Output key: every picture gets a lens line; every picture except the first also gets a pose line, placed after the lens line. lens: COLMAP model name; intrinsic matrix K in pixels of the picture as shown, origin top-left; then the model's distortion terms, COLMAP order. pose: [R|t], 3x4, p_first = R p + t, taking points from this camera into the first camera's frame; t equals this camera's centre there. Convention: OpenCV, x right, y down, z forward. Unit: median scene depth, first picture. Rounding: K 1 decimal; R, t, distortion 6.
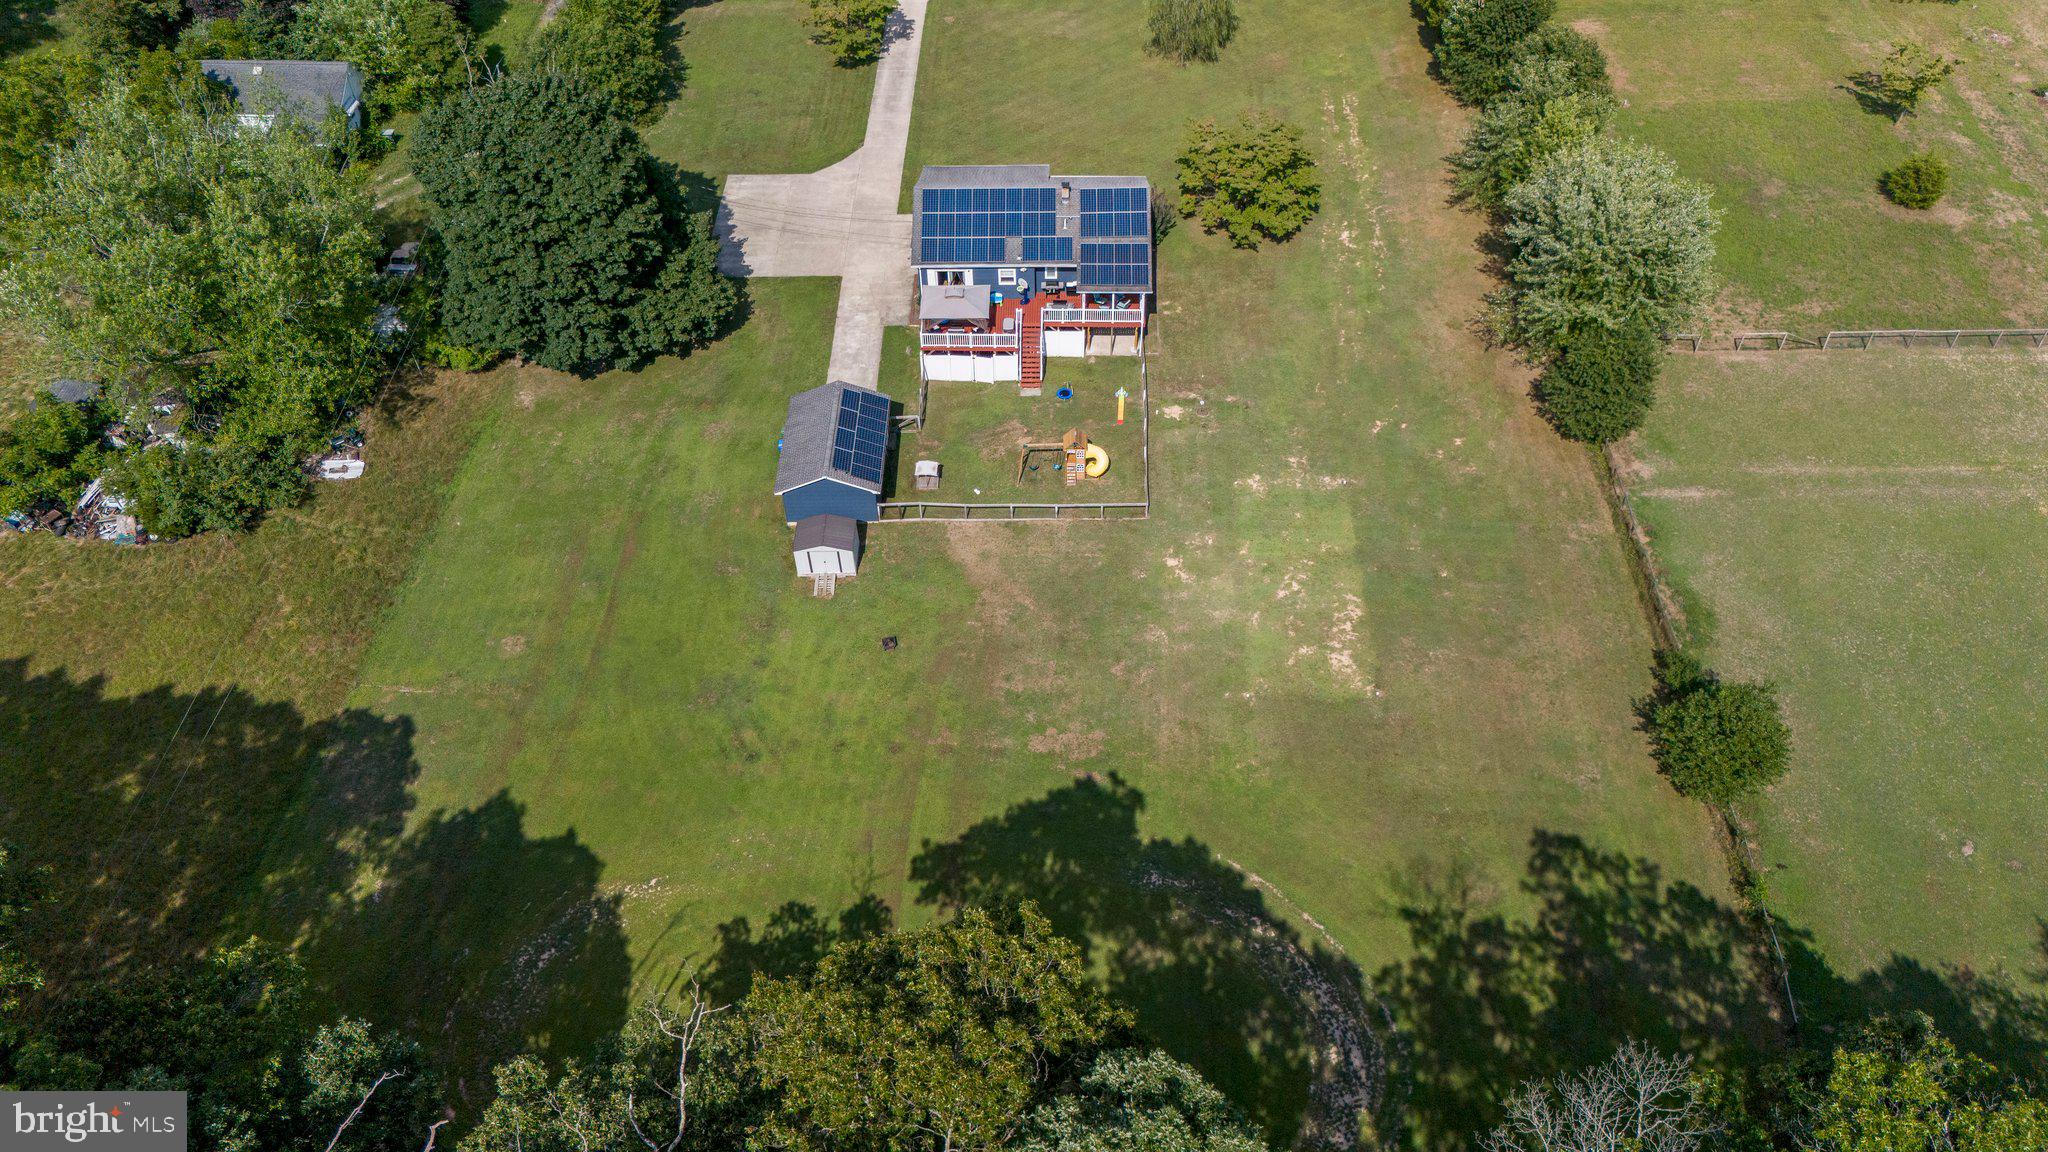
lens RADIAL K [[1496.1, 0, 1026.3], [0, 1496.1, 615.6], [0, 0, 1]] dist [0.039451, -0.031110]
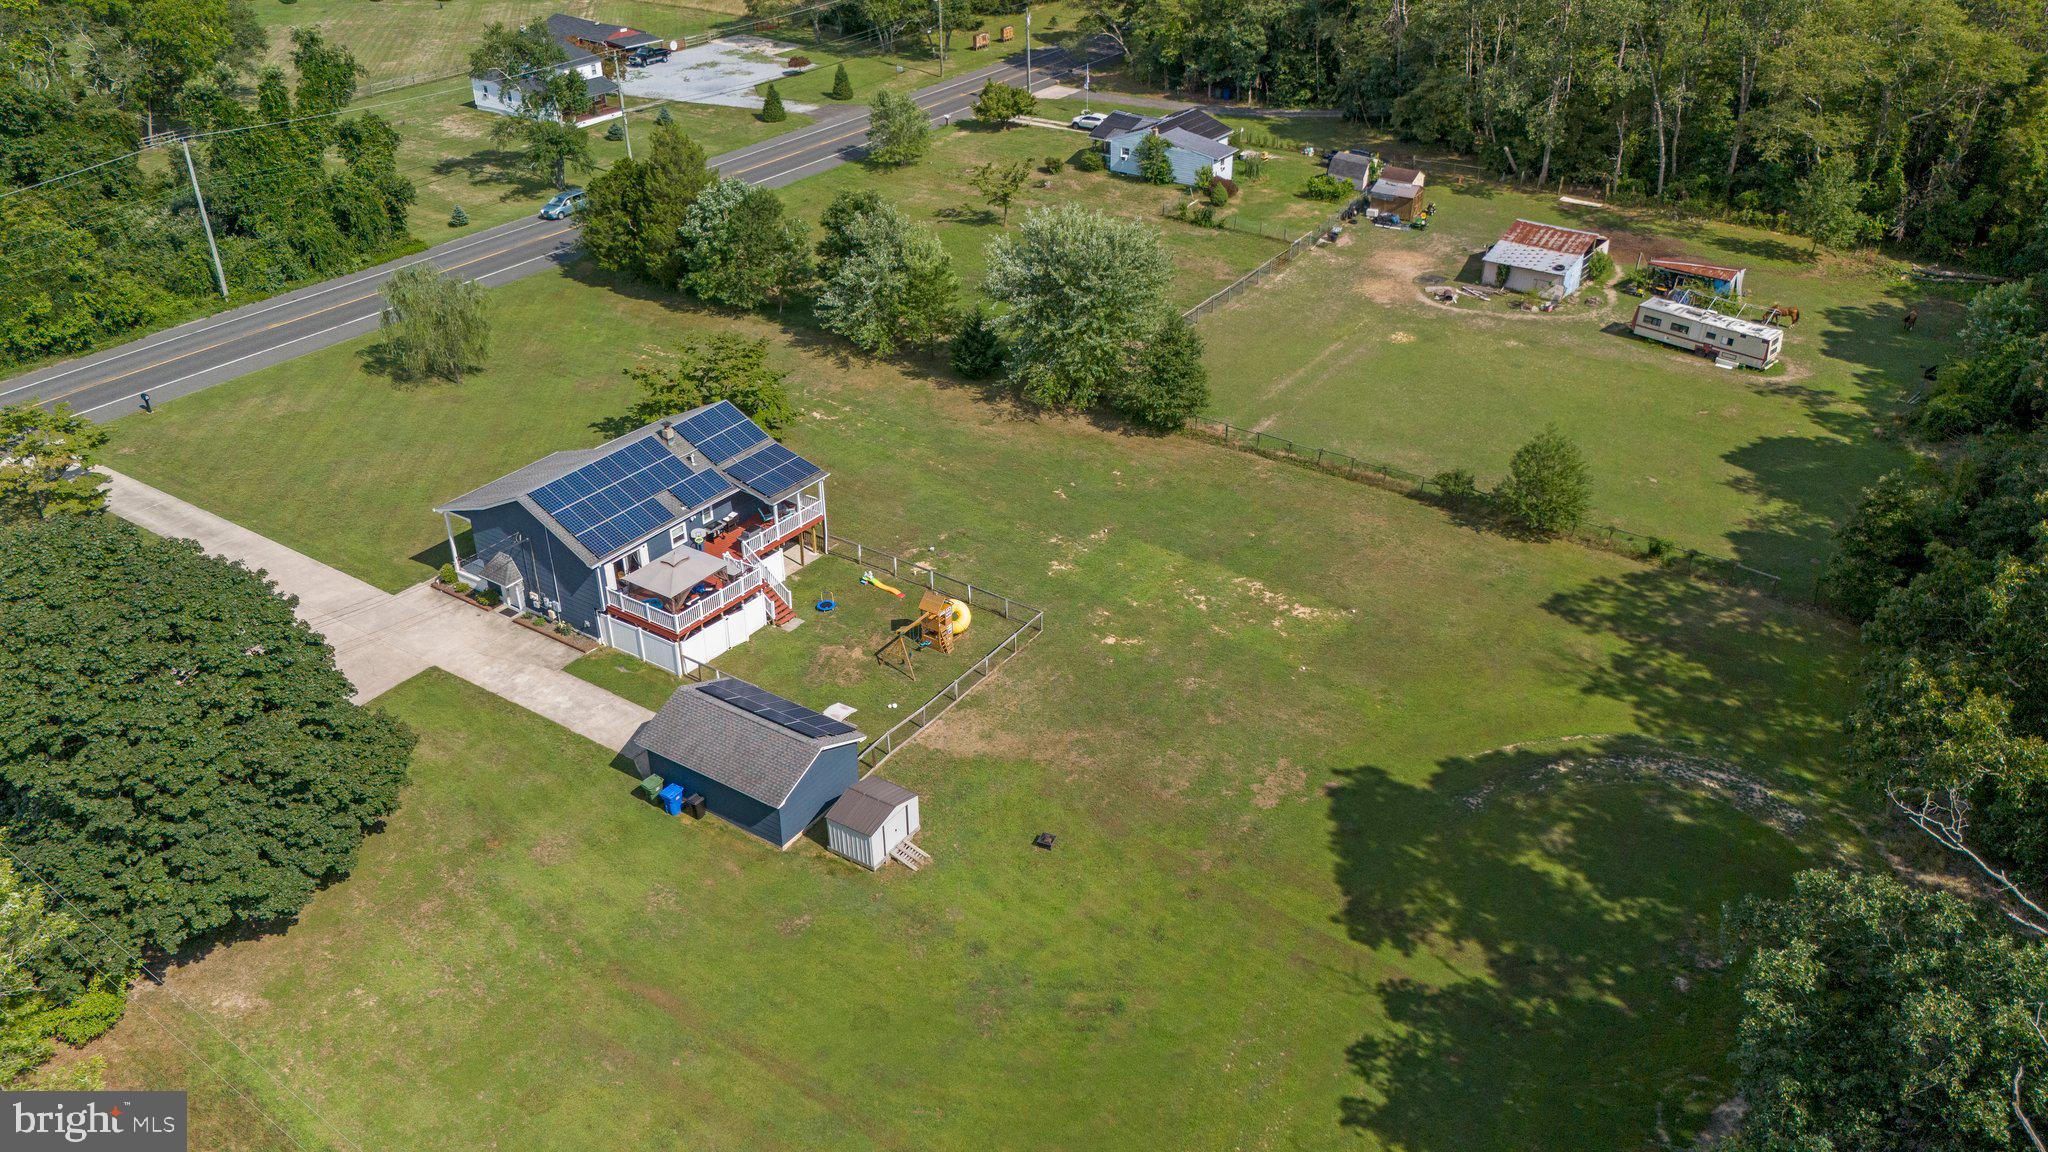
lens RADIAL K [[1464.1, 0, 1056.3], [0, 1464.1, 641.8], [0, 0, 1]] dist [0.039928, -0.000706]
pose [[0.533544, -0.440695, 0.721886, -0.567113], [0.608806, 0.792595, 0.033895, -0.083763], [-0.587100, 0.421404, 0.691182, 0.357047]]
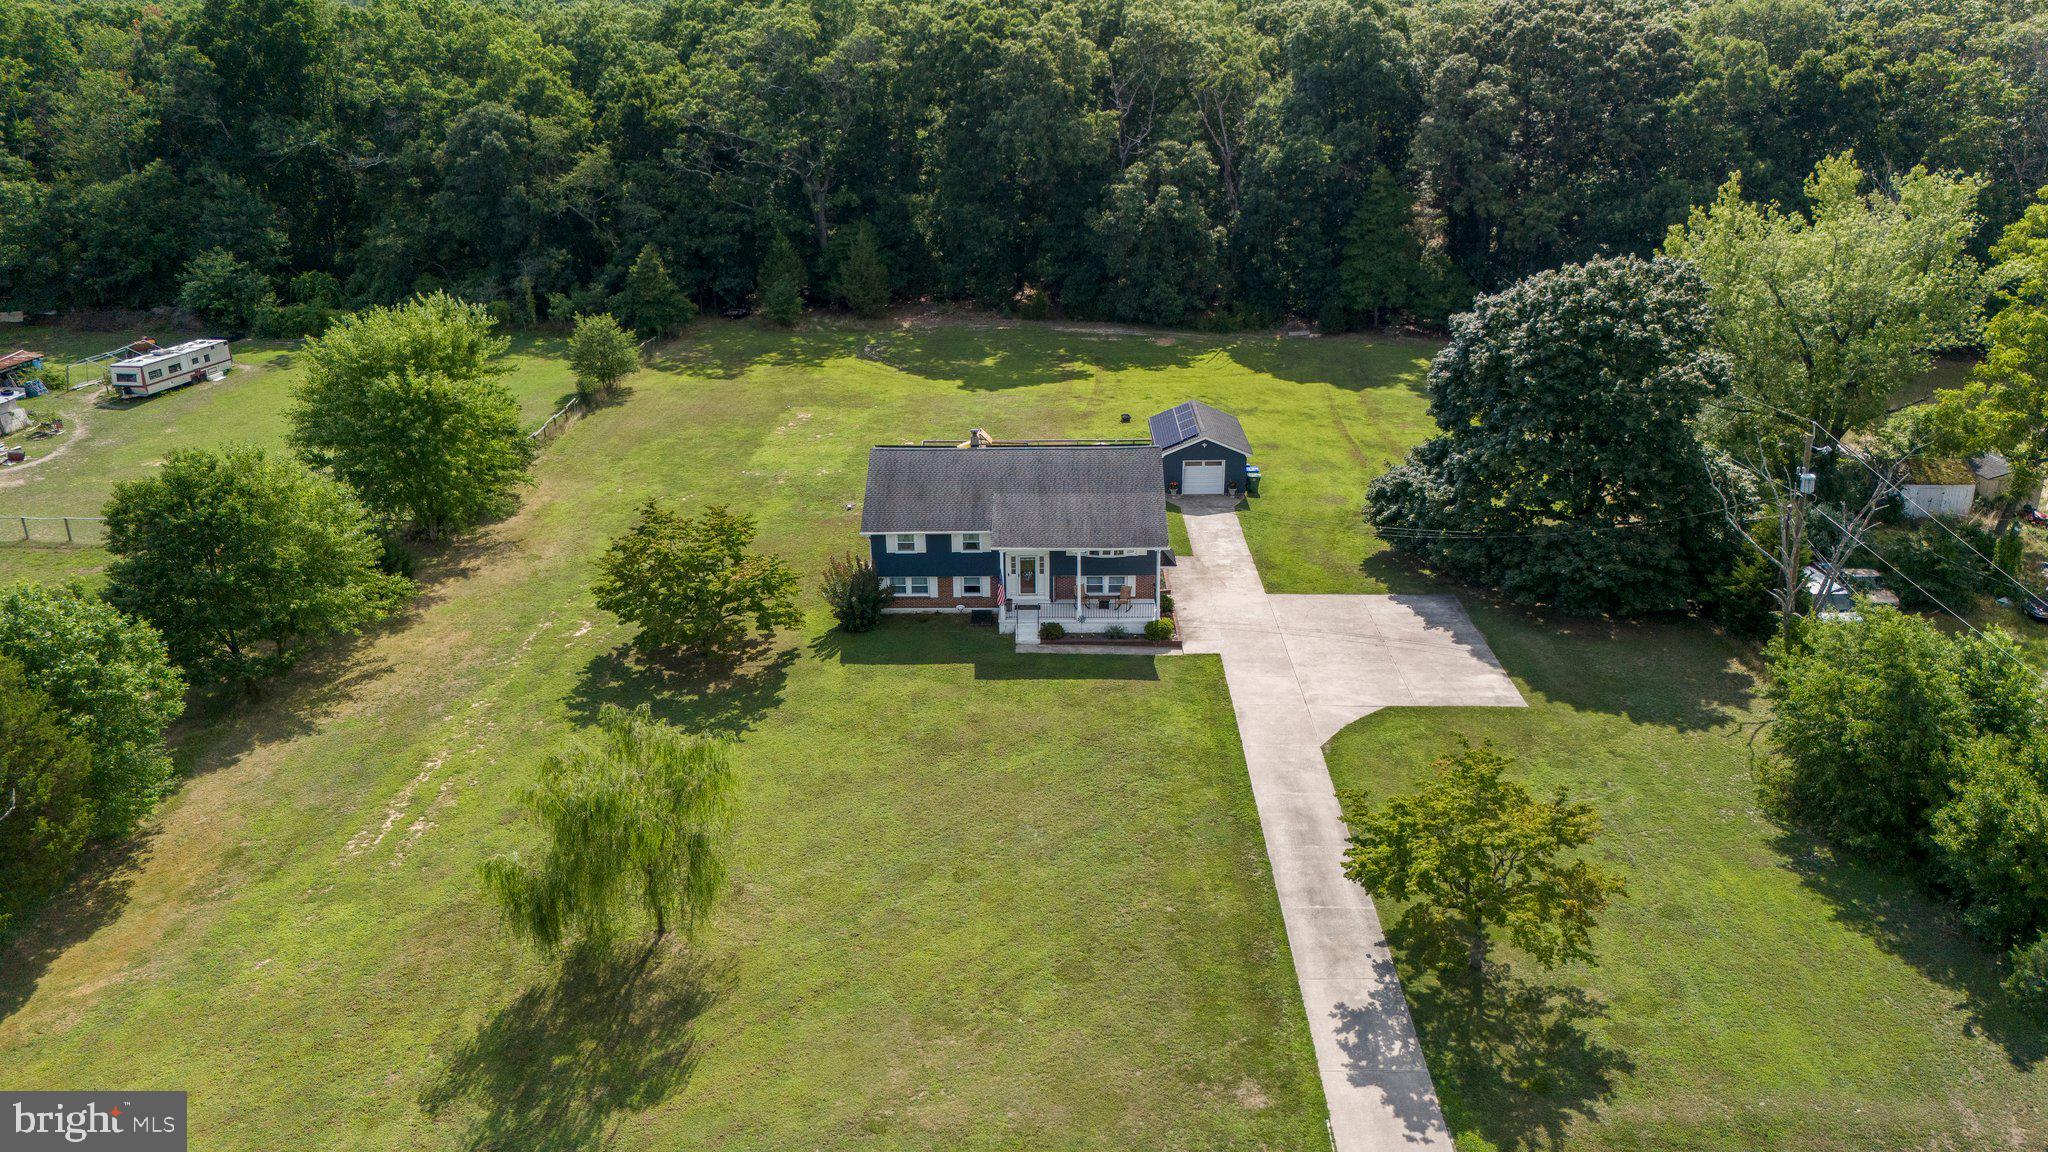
lens RADIAL K [[1496.1, 0, 1026.3], [0, 1496.1, 615.6], [0, 0, 1]] dist [0.039451, -0.031110]
pose [[-0.999549, 0.027870, 0.011192, -0.009579], [0.019807, 0.331581, 0.943219, -1.109638], [0.022577, 0.943015, -0.331984, 1.479884]]
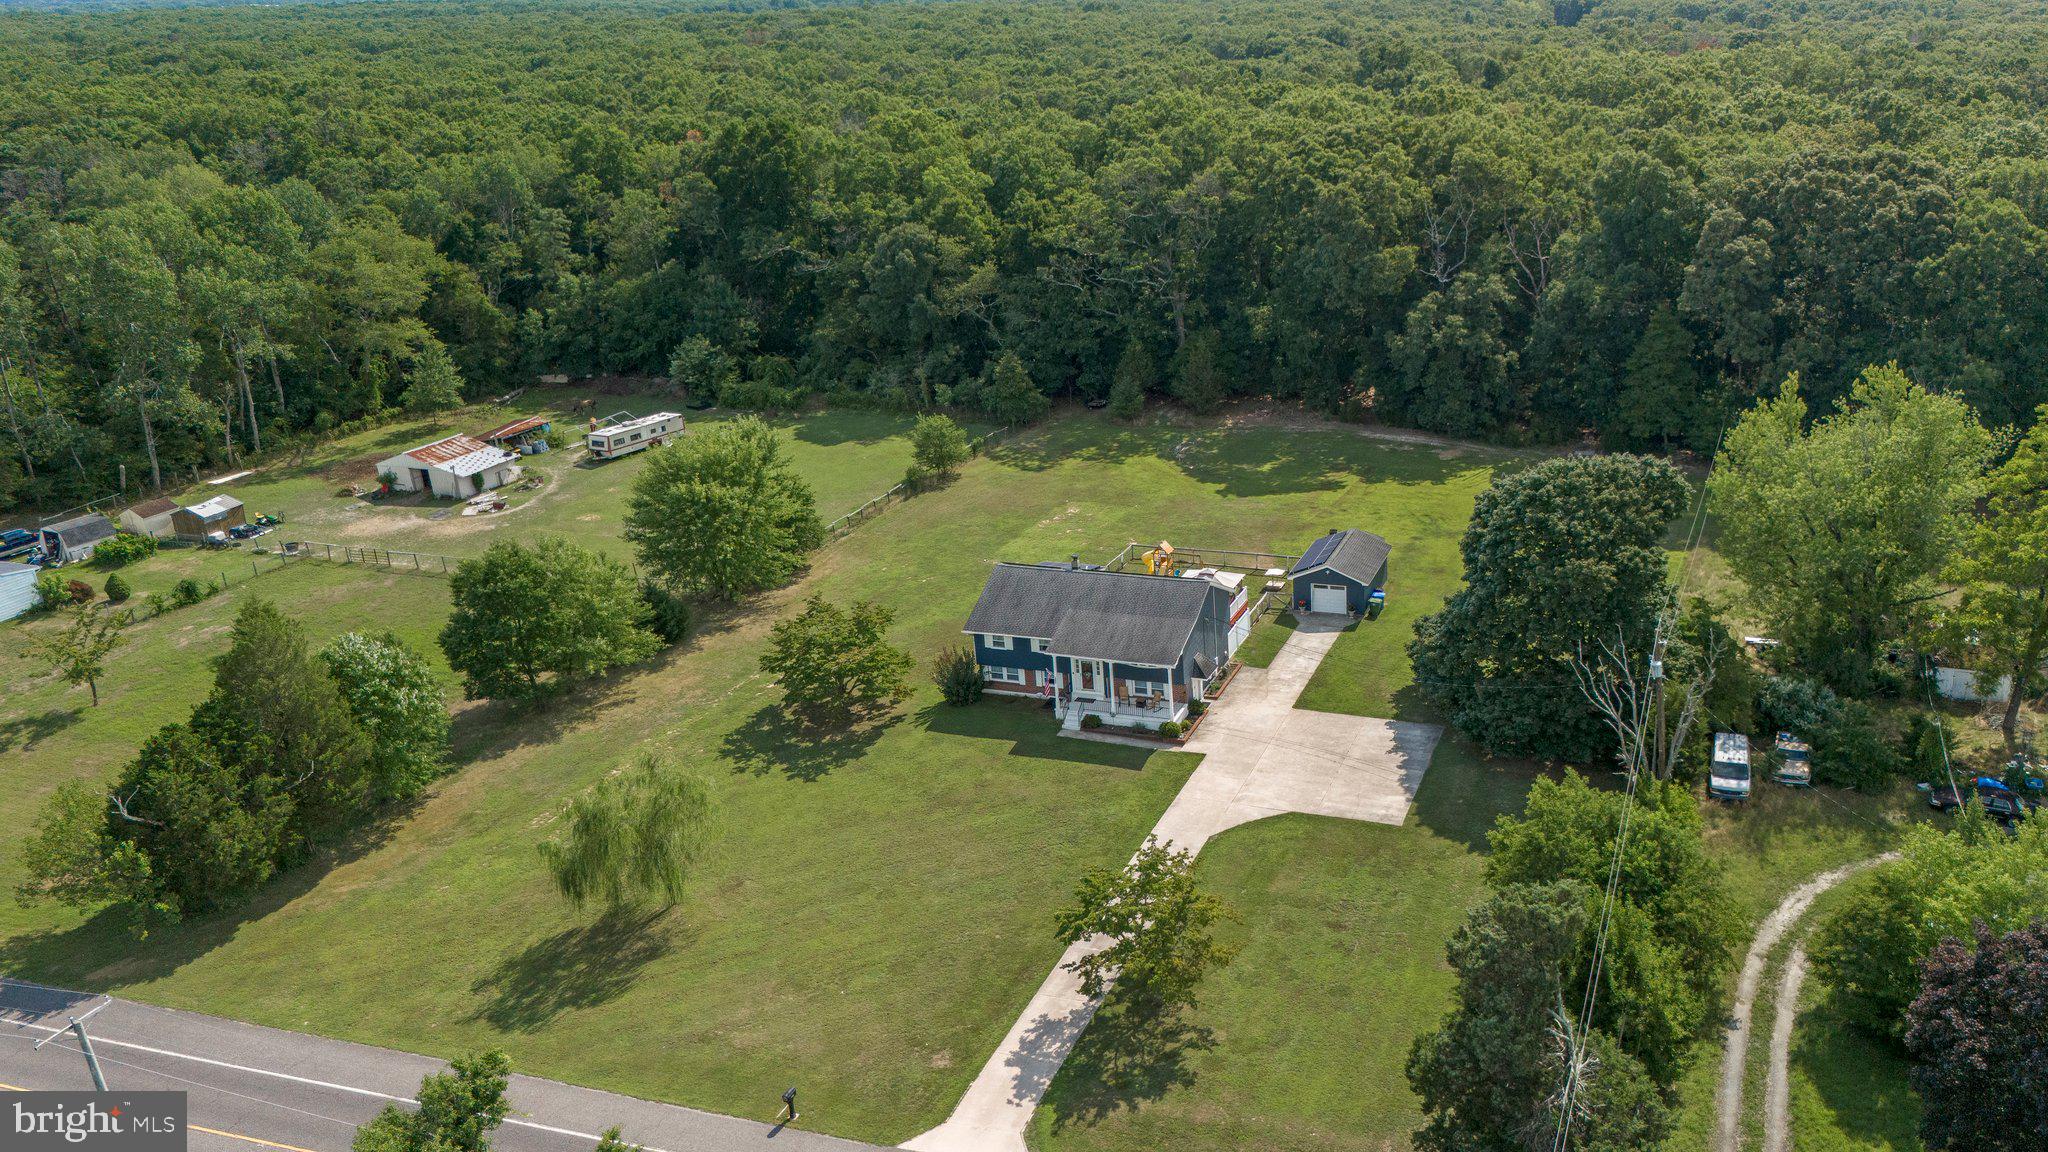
lens RADIAL K [[1616.5, 0, 1243.1], [0, 1616.5, 577.2], [0, 0, 1]] dist [0.039678, -0.014666]
pose [[-0.959156, -0.053282, 0.277815, -0.430349], [0.237036, 0.384602, 0.892130, -1.356014], [-0.154383, 0.921544, -0.356263, 1.508691]]
